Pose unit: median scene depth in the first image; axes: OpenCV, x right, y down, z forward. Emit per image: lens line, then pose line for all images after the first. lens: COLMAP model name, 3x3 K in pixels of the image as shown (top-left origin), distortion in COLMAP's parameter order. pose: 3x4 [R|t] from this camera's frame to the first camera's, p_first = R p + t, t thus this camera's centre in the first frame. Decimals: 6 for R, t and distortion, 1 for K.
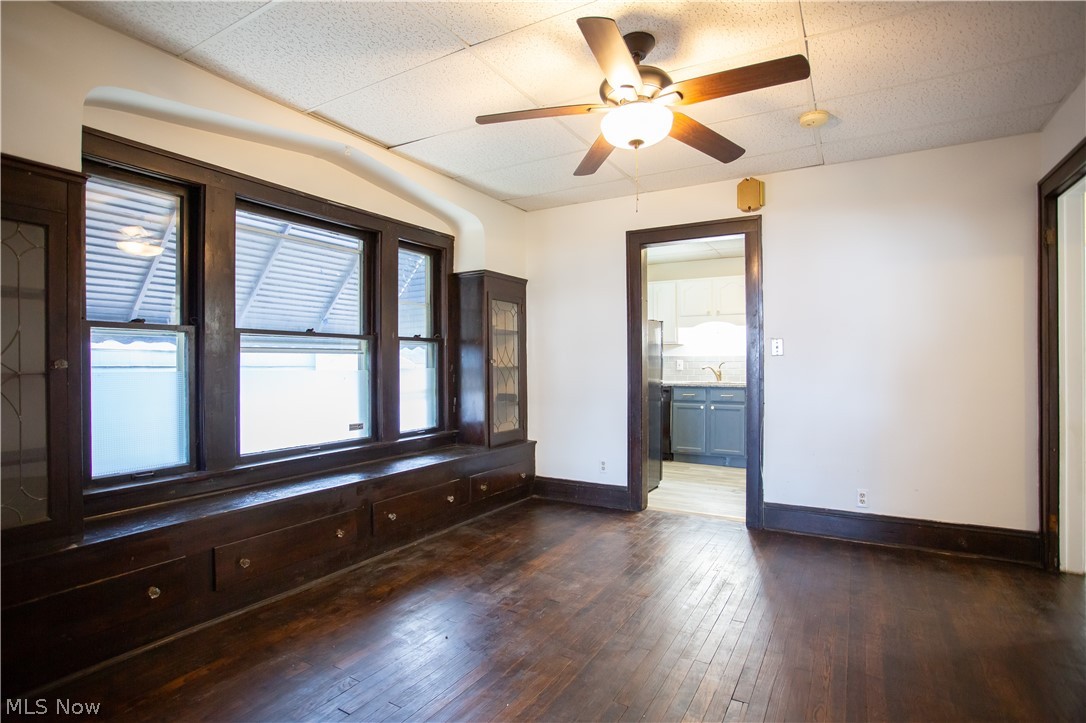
lens RADIAL K [[558.8, 0, 545.9], [0, 558.8, 364.5], [0, 0, 1]] dist [-0.022161, 0.006387]
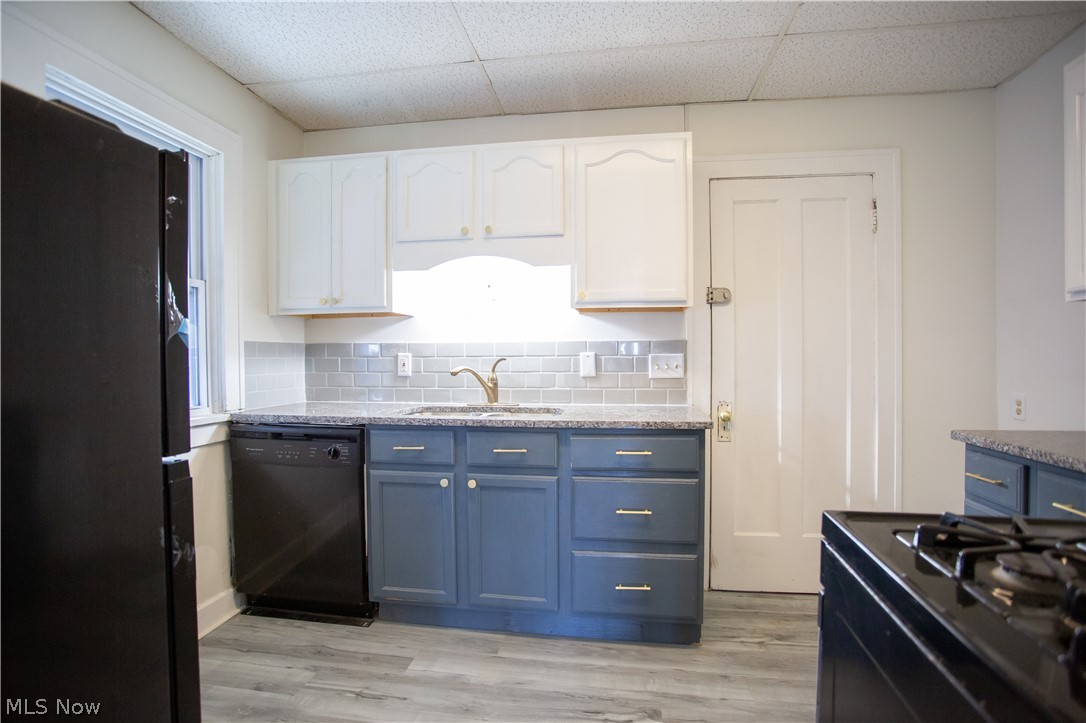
lens RADIAL K [[558.8, 0, 544.8], [0, 558.8, 360.1], [0, 0, 1]] dist [-0.022161, 0.006387]
pose [[0.935395, -0.009900, 0.353466, 0.208756], [0.009085, 0.999951, 0.003966, -0.003266], [-0.353488, -0.000499, 0.935439, 0.624125]]
